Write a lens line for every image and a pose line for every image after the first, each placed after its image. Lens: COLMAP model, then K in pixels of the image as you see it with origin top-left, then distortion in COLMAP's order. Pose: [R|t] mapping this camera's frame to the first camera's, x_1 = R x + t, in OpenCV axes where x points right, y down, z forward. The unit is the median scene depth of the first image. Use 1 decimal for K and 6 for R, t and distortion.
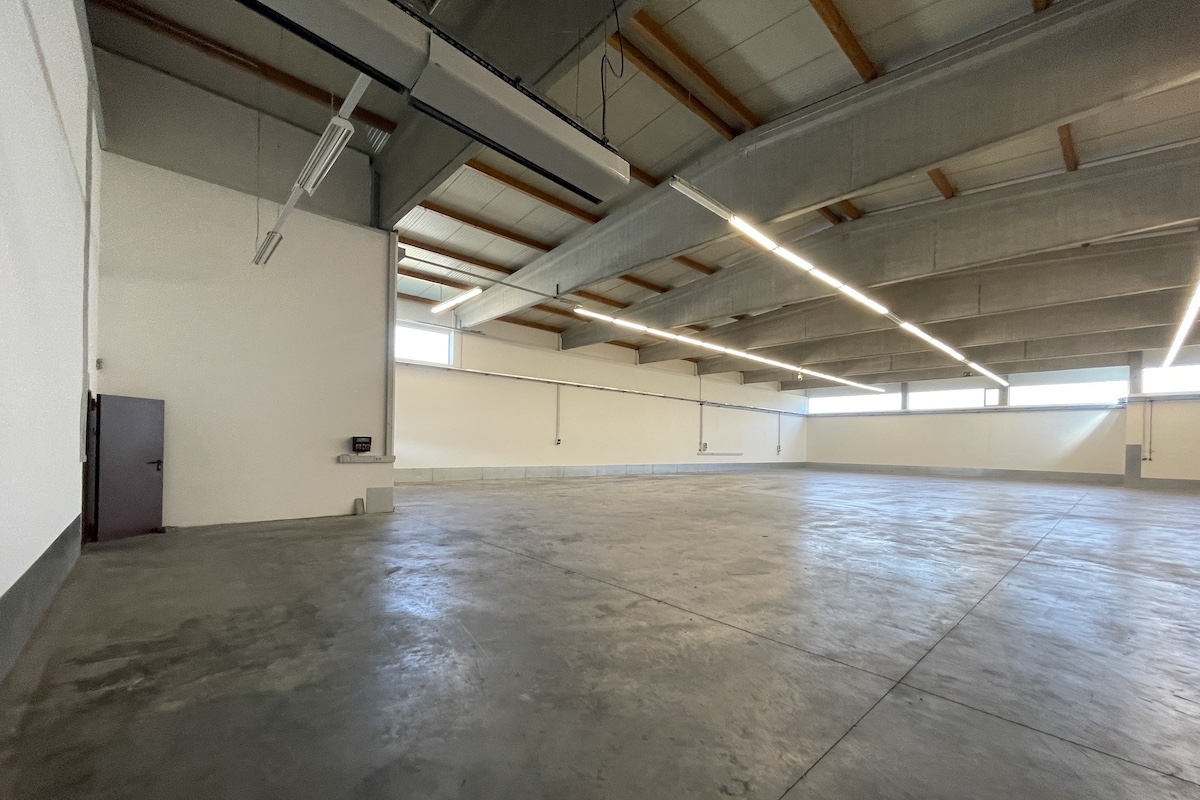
lens RADIAL K [[483.5, 0, 600.2], [0, 483.5, 444.9], [0, 0, 1]] dist [-0.000798, 0.000307]
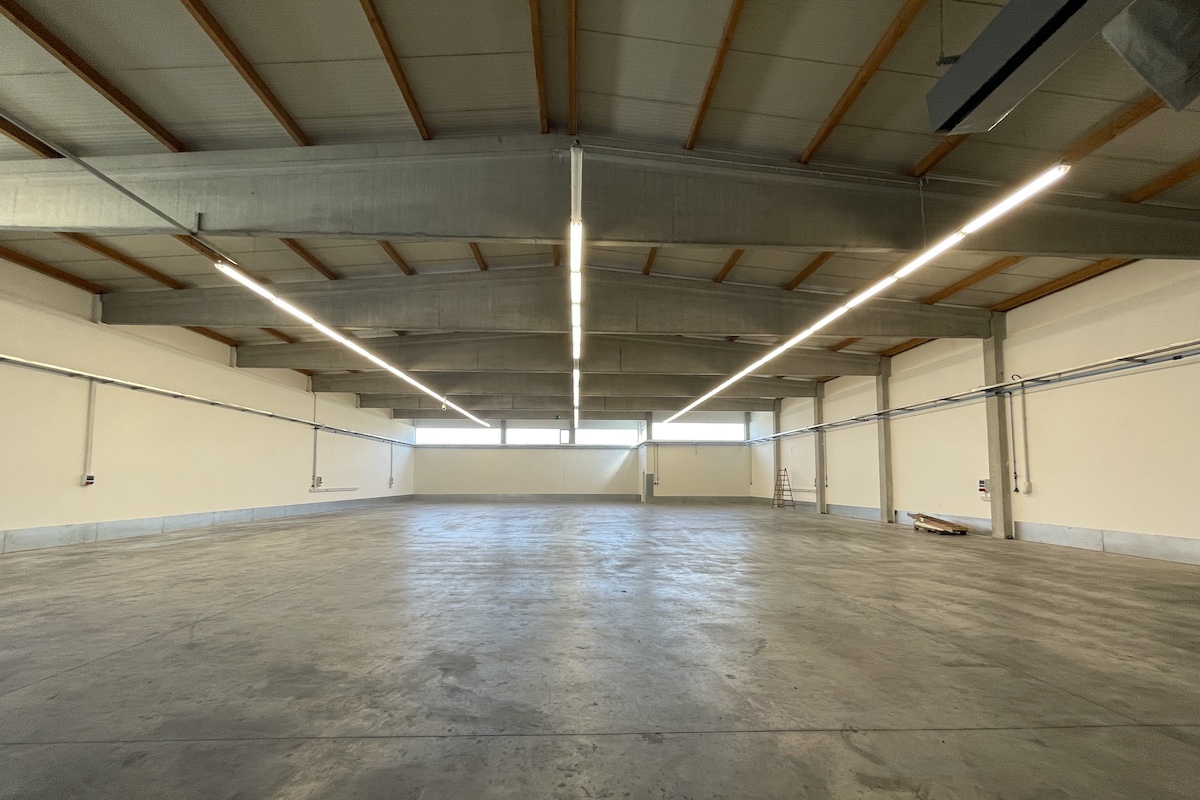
lens RADIAL K [[483.5, 0, 600.2], [0, 483.5, 444.9], [0, 0, 1]] dist [-0.000798, 0.000307]
pose [[0.642551, 0.034698, 0.765457, -0.122935], [0.011302, 0.998436, -0.054746, -0.009332], [-0.766160, 0.043828, 0.641154, 0.154624]]
